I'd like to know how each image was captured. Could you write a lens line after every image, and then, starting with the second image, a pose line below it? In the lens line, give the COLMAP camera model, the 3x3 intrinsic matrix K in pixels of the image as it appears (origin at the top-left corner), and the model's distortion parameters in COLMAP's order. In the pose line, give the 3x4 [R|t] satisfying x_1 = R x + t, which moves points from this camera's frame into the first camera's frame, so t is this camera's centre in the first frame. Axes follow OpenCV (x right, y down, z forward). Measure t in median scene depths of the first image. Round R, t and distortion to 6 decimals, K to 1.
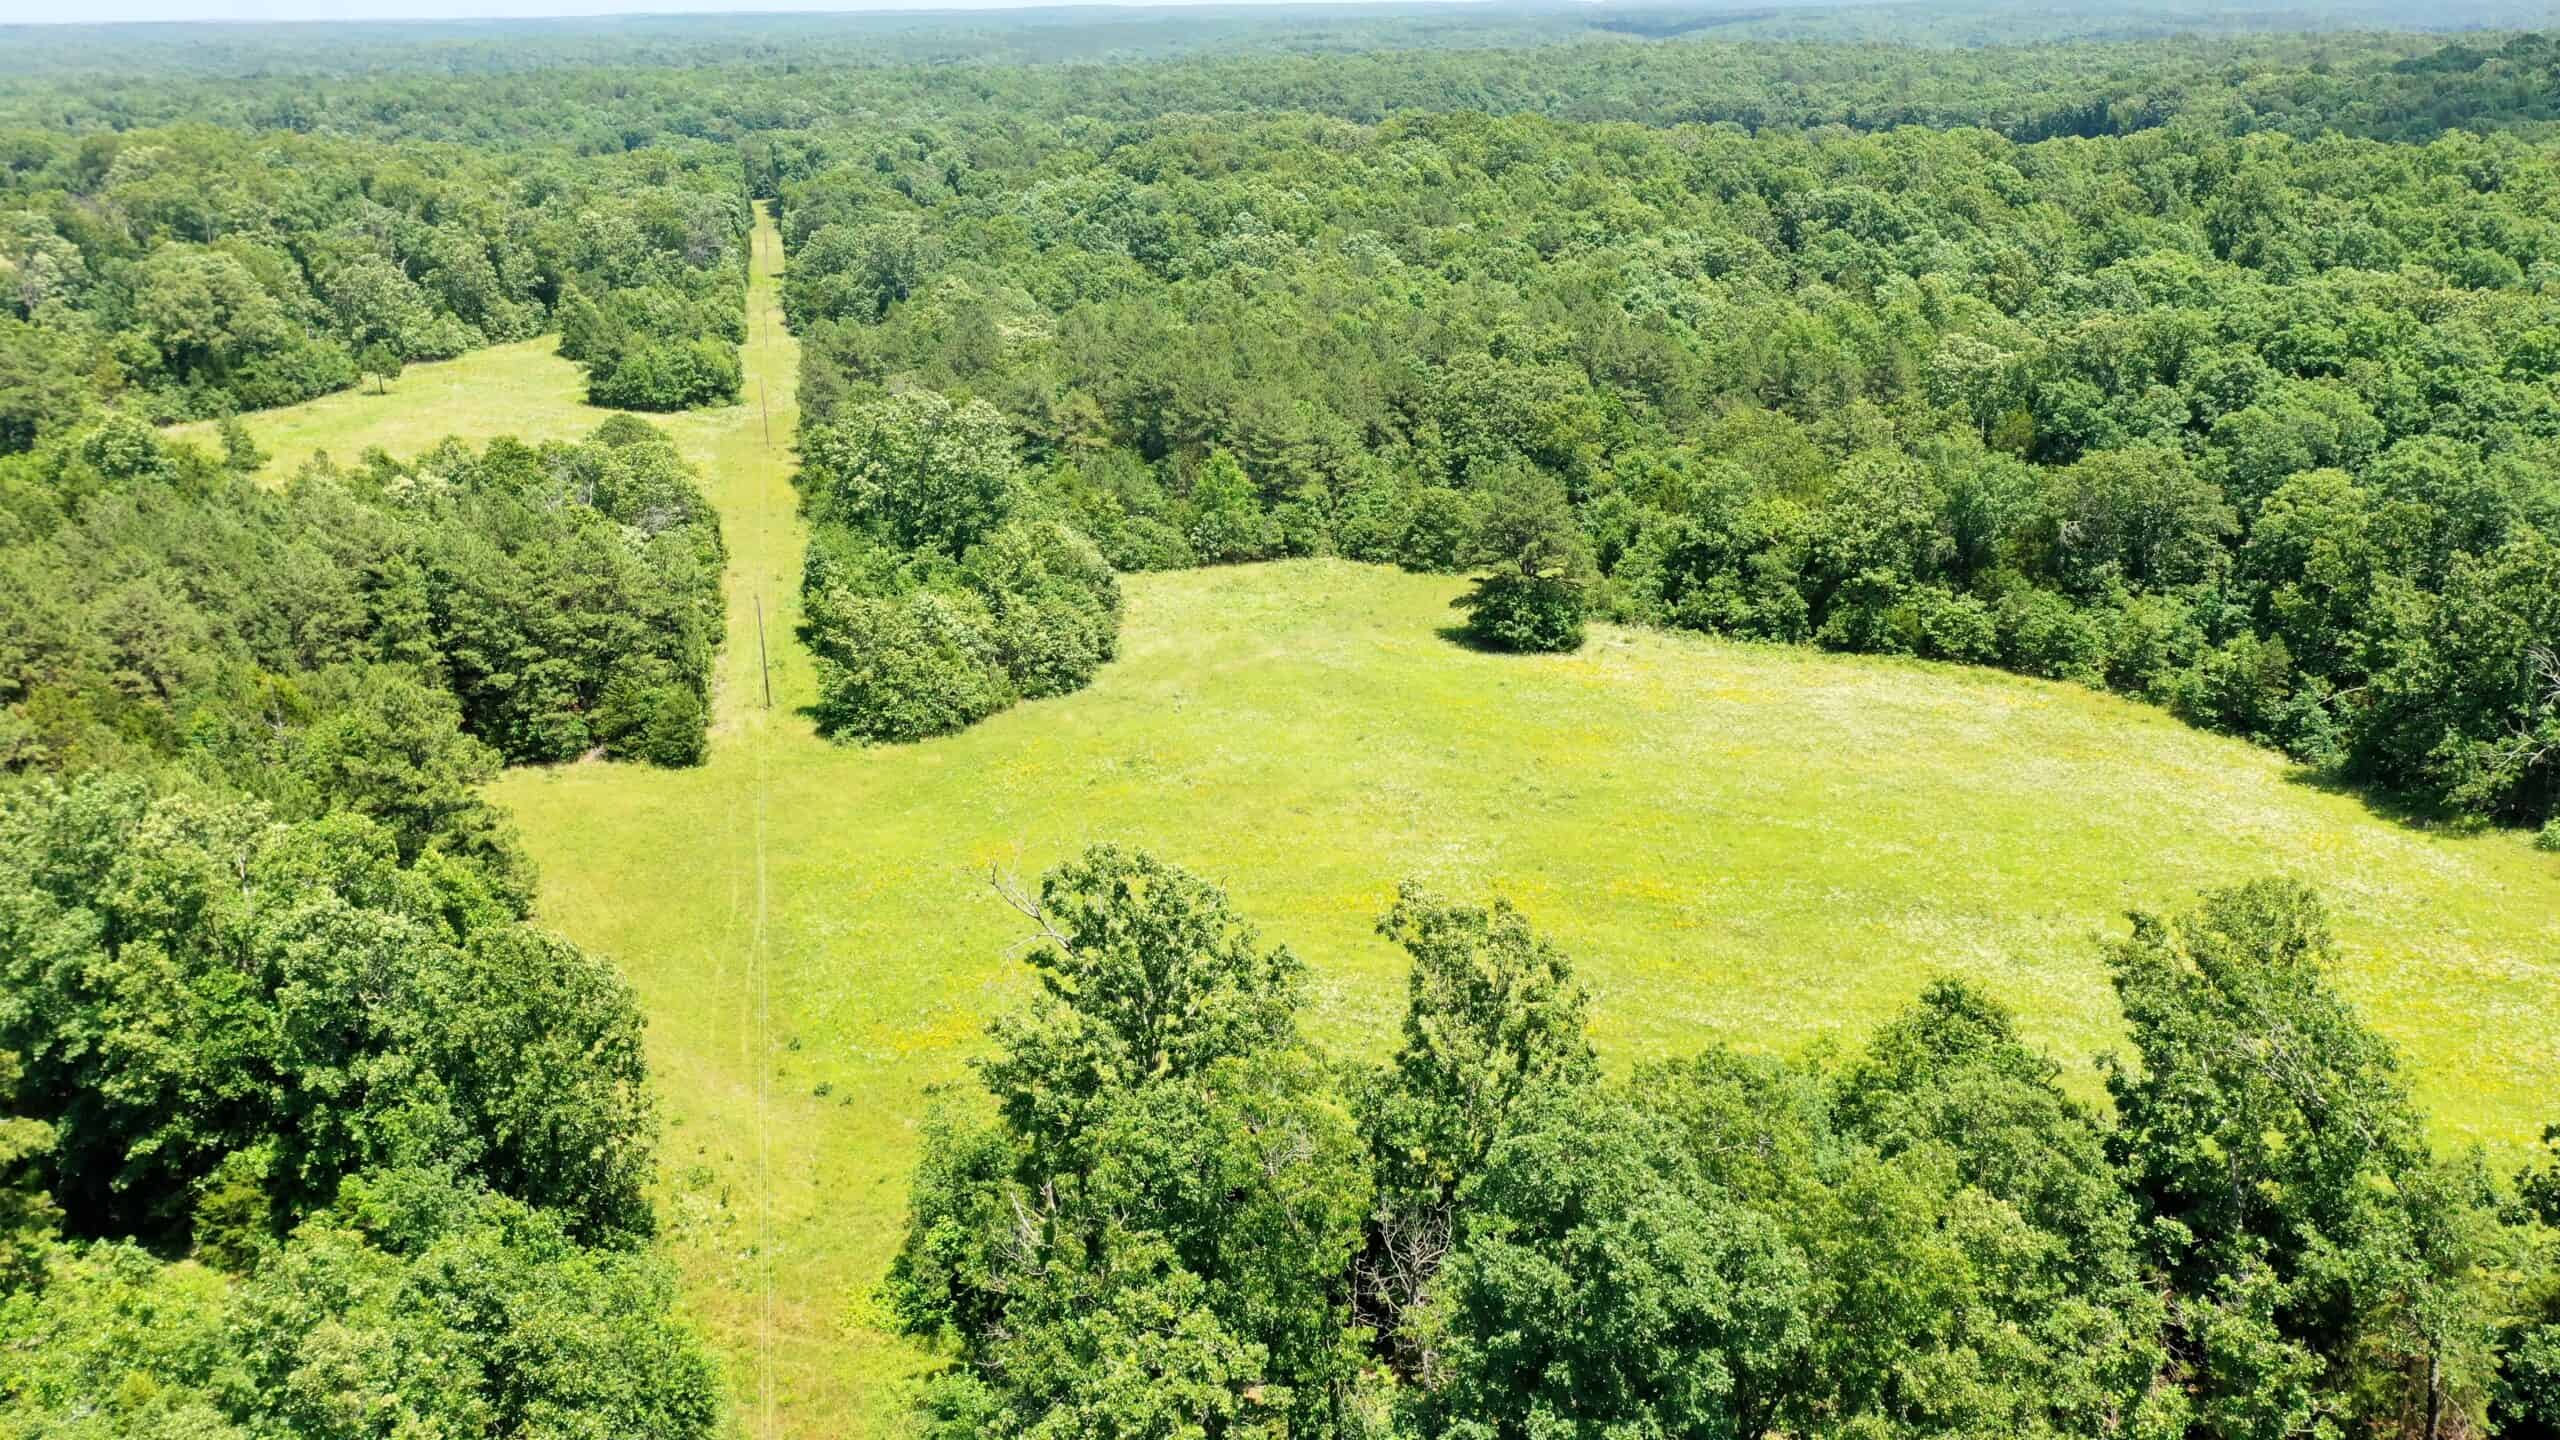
lens RADIAL K [[1995.7, 0, 1283.9], [0, 1995.7, 721.1], [0, 0, 1]] dist [-0.005715, 0.001127]
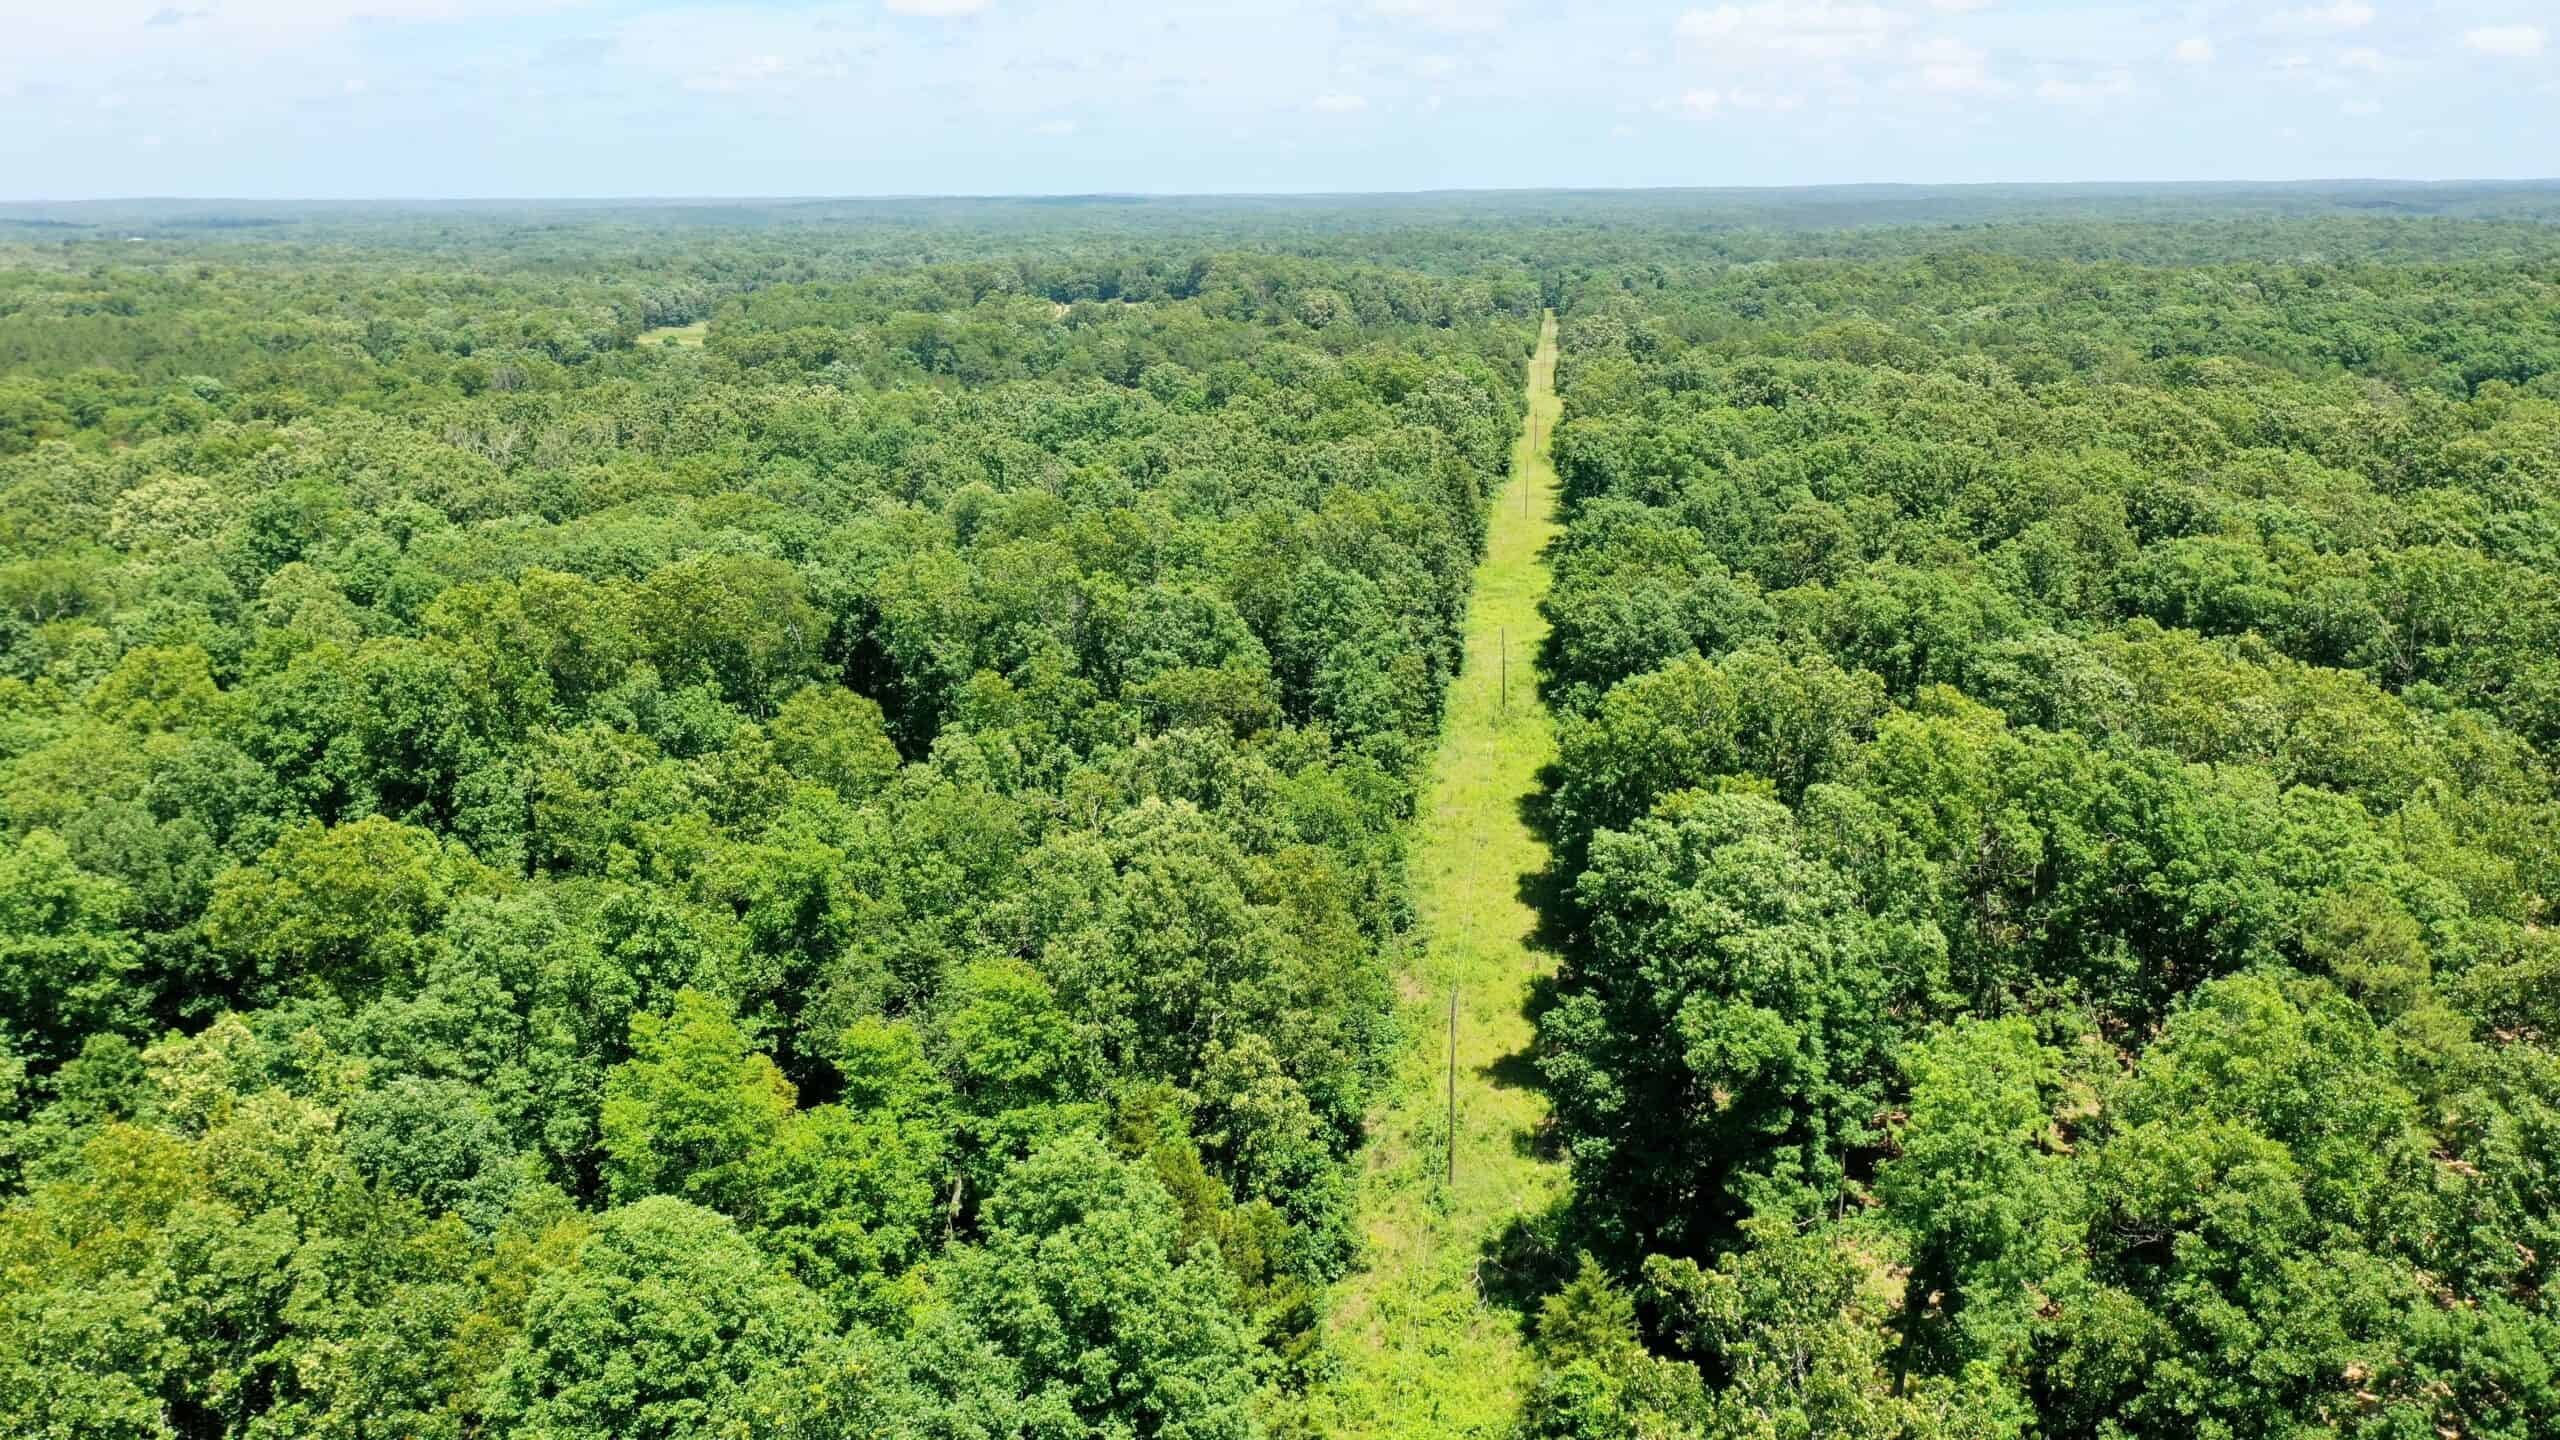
lens RADIAL K [[1998.7, 0, 1288.4], [0, 1998.7, 667.0], [0, 0, 1]] dist [-0.008049, -0.009193]
pose [[0.930144, 0.091030, -0.355734, 0.318364], [-0.128105, 0.988361, -0.082043, 0.418487], [0.344125, 0.121883, 0.930979, -1.204723]]
